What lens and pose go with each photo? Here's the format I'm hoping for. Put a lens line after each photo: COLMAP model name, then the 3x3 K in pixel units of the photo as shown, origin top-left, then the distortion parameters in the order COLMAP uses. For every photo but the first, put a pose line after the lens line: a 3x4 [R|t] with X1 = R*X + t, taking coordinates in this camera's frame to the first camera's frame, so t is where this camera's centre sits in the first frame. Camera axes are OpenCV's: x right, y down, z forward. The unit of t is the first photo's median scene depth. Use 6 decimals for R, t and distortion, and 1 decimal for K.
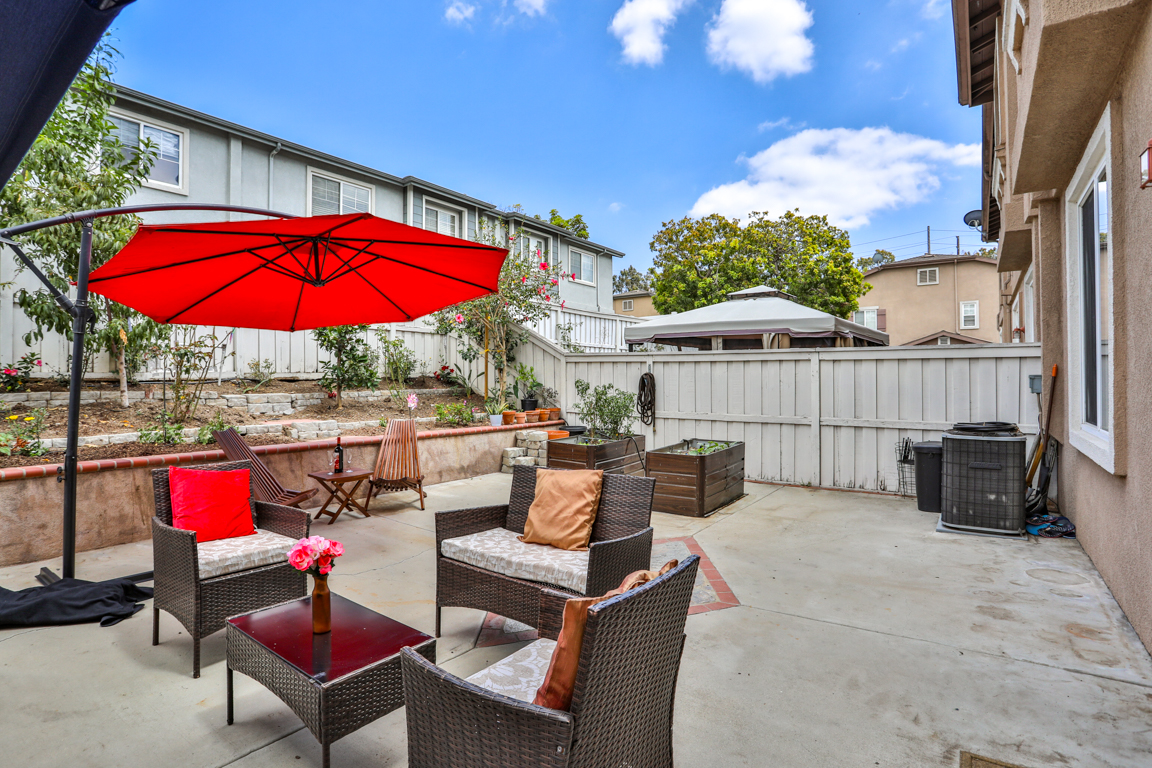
lens RADIAL K [[595.0, 0, 570.5], [0, 595.0, 380.3], [0, 0, 1]] dist [-0.074777, 0.030379]
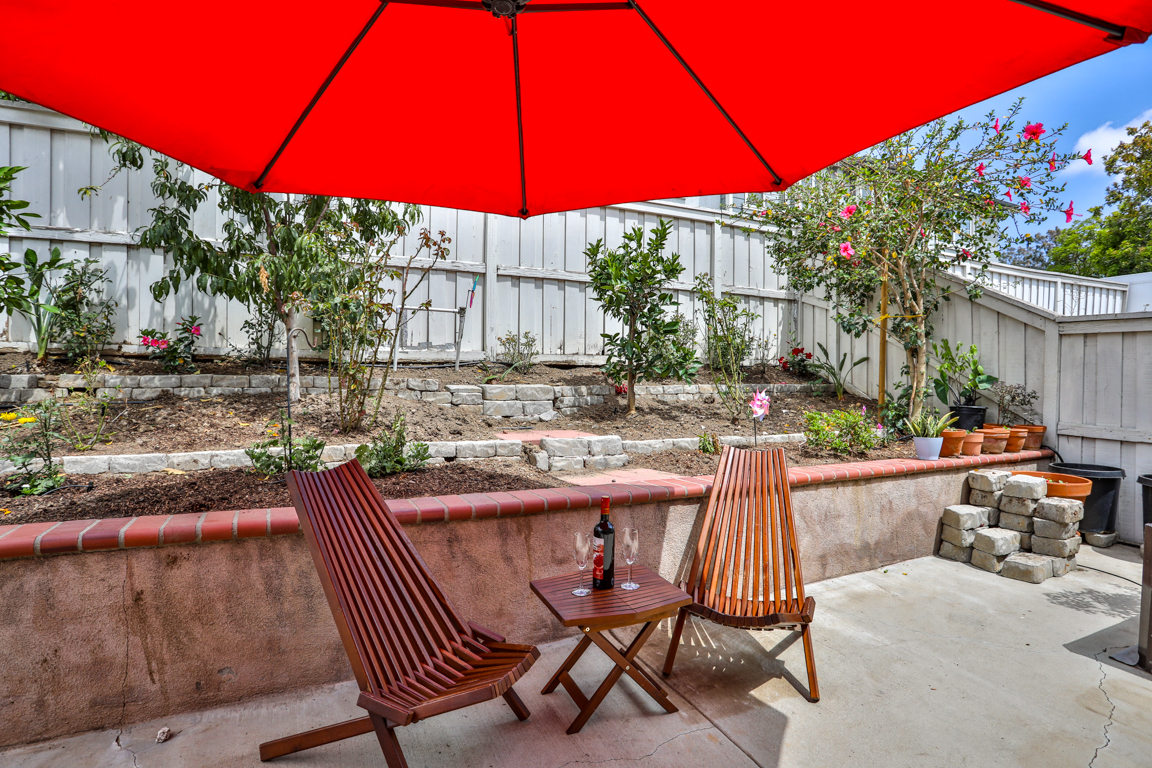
lens RADIAL K [[595.0, 0, 570.5], [0, 595.0, 380.3], [0, 0, 1]] dist [-0.074777, 0.030379]
pose [[0.873339, 0.014994, -0.486881, -0.157194], [-0.013648, 0.999887, 0.006312, 0.012496], [0.486921, 0.001133, 0.873445, 0.452200]]
